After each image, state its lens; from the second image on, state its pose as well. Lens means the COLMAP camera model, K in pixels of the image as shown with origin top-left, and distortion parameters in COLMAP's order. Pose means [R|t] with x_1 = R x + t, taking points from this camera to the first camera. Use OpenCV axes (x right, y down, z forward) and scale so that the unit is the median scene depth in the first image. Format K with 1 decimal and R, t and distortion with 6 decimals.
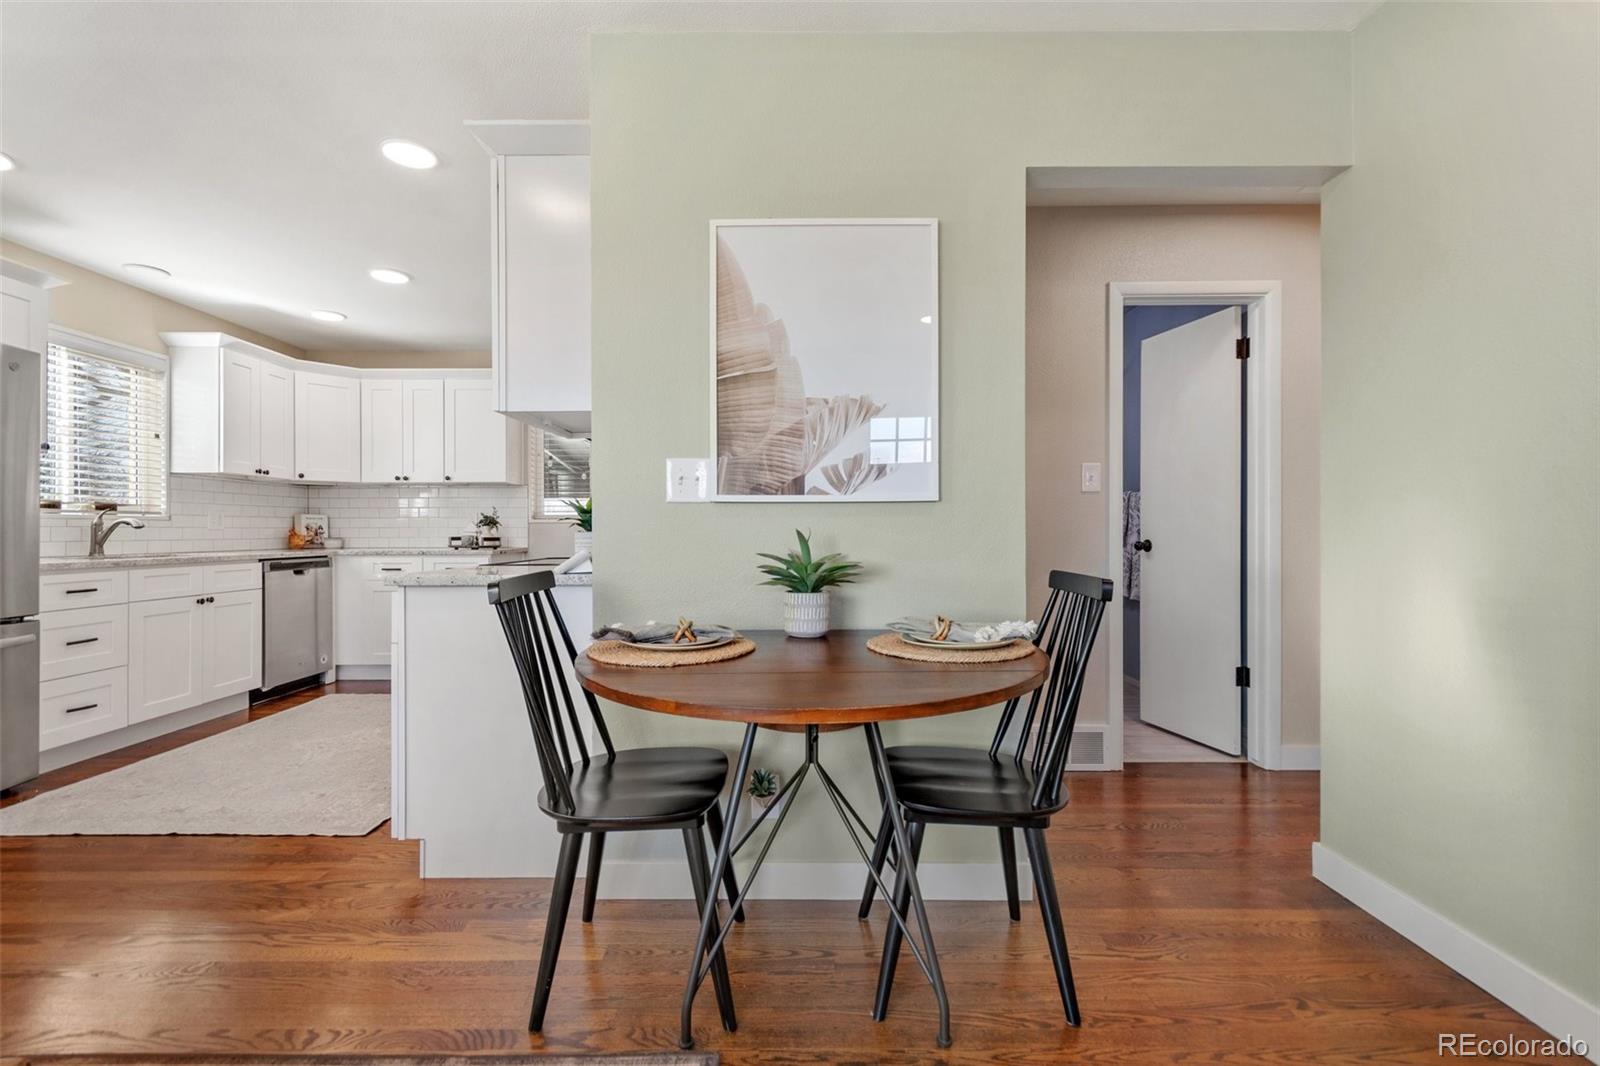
lens RADIAL K [[708.4, 0, 800.0], [0, 708.4, 533.0], [0, 0, 1]] dist [0.001954, -0.000275]
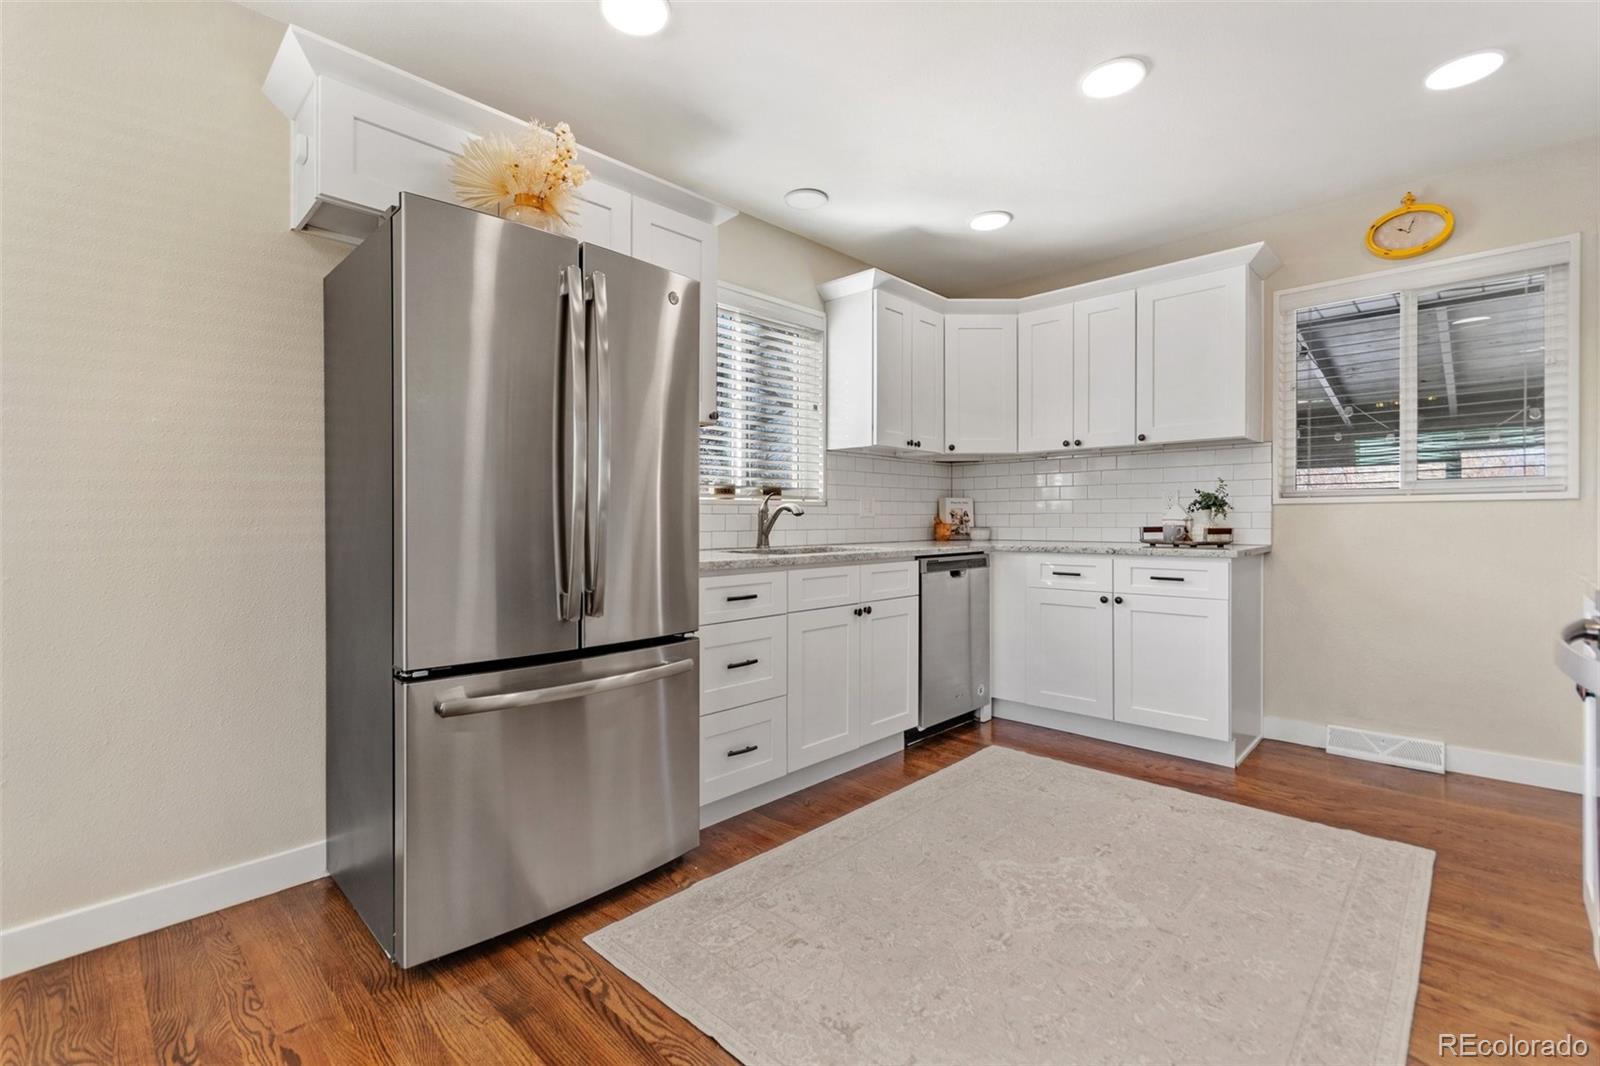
lens RADIAL K [[710.5, 0, 789.0], [0, 710.5, 525.8], [0, 0, 1]] dist [0.001842, 0.000135]
pose [[0.715182, 0.006100, -0.698912, -0.325413], [-0.000522, 0.999966, 0.008193, -0.001150], [0.698939, -0.005494, 0.715161, 0.359810]]
